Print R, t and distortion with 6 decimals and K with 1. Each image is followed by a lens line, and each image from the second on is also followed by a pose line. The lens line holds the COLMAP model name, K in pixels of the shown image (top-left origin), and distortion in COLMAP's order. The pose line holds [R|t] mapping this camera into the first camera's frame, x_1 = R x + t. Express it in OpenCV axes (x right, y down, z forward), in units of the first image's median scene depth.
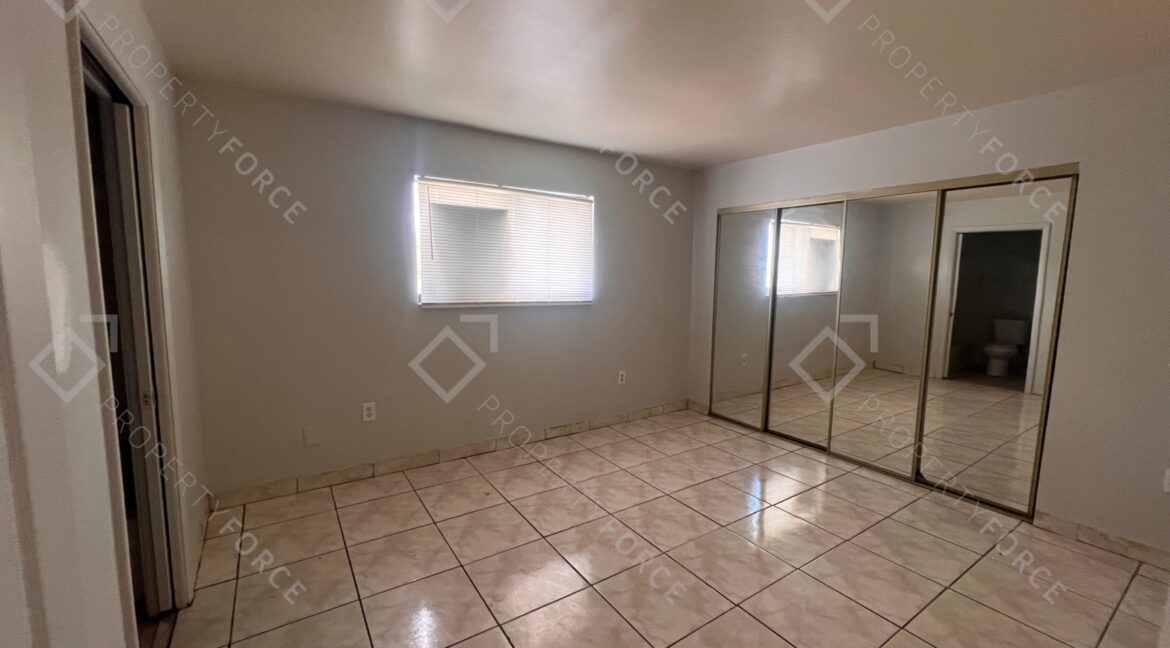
lens RADIAL K [[470.7, 0, 580.9], [0, 470.7, 321.7], [0, 0, 1]] dist [-0.004903, 0.000416]
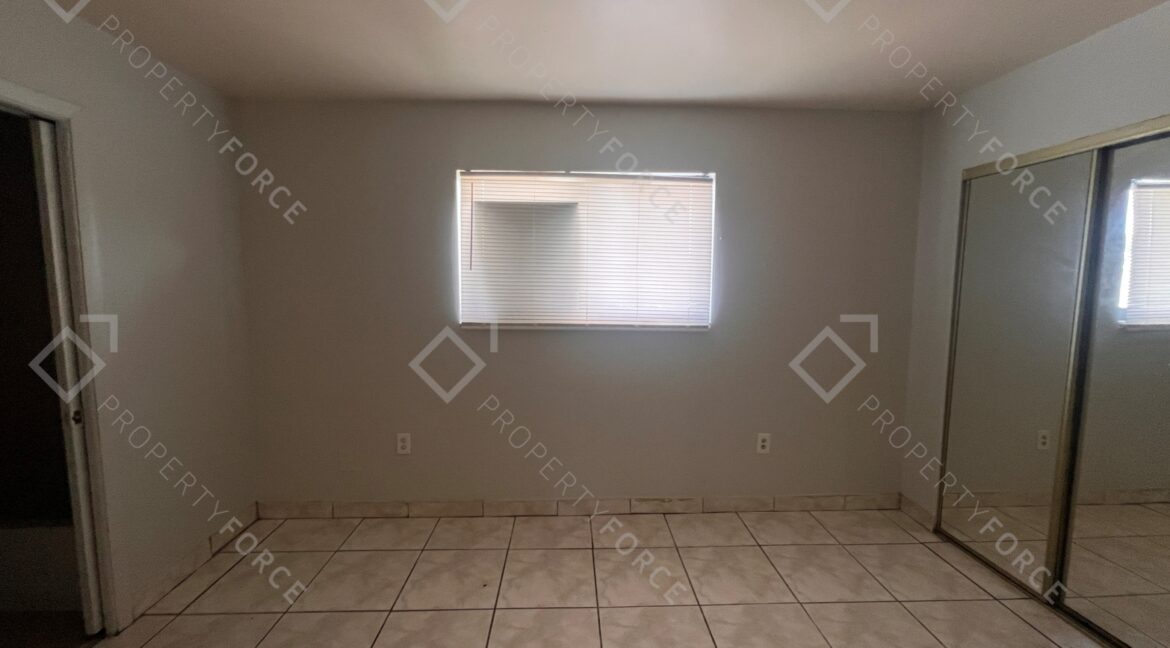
lens RADIAL K [[470.7, 0, 583.3], [0, 470.7, 320.0], [0, 0, 1]] dist [-0.004903, 0.000416]
pose [[0.849703, 0.040292, -0.525720, 0.231773], [-0.048936, 0.998799, -0.002544, -0.043344], [0.524986, 0.027889, 0.850654, 0.331247]]
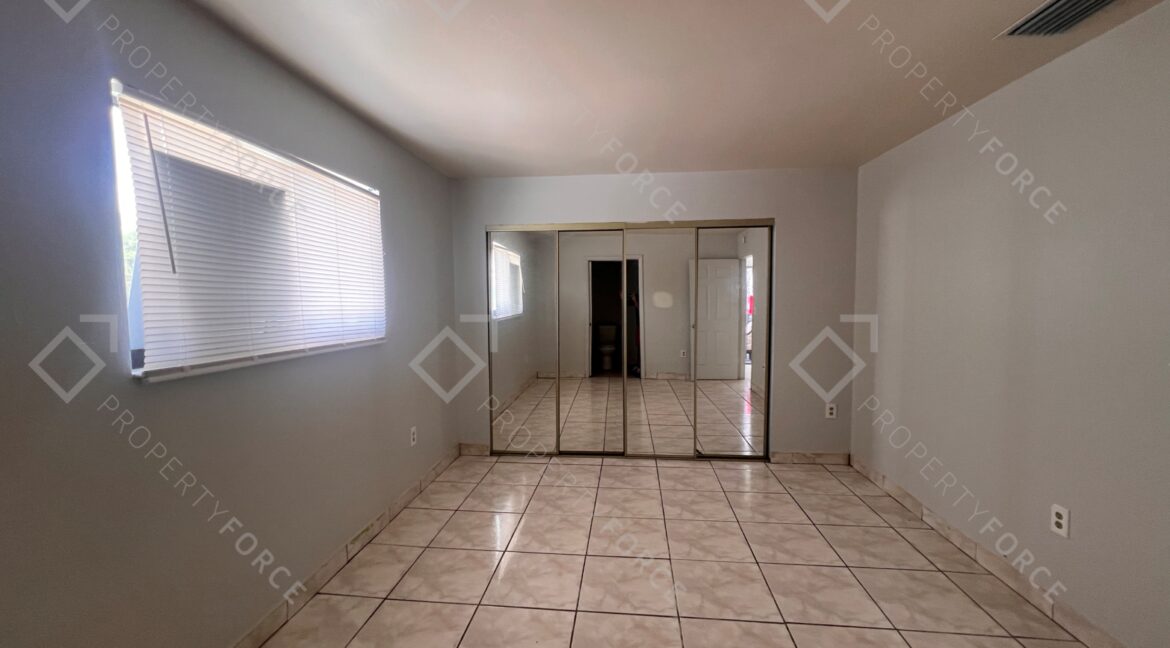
lens RADIAL K [[472.2, 0, 584.3], [0, 472.2, 318.4], [0, 0, 1]] dist [0.001051, 0.000254]
pose [[0.629487, -0.054603, 0.775090, -0.344448], [0.100511, 0.994869, -0.011544, -0.034811], [-0.770482, 0.085172, 0.631746, 0.327376]]
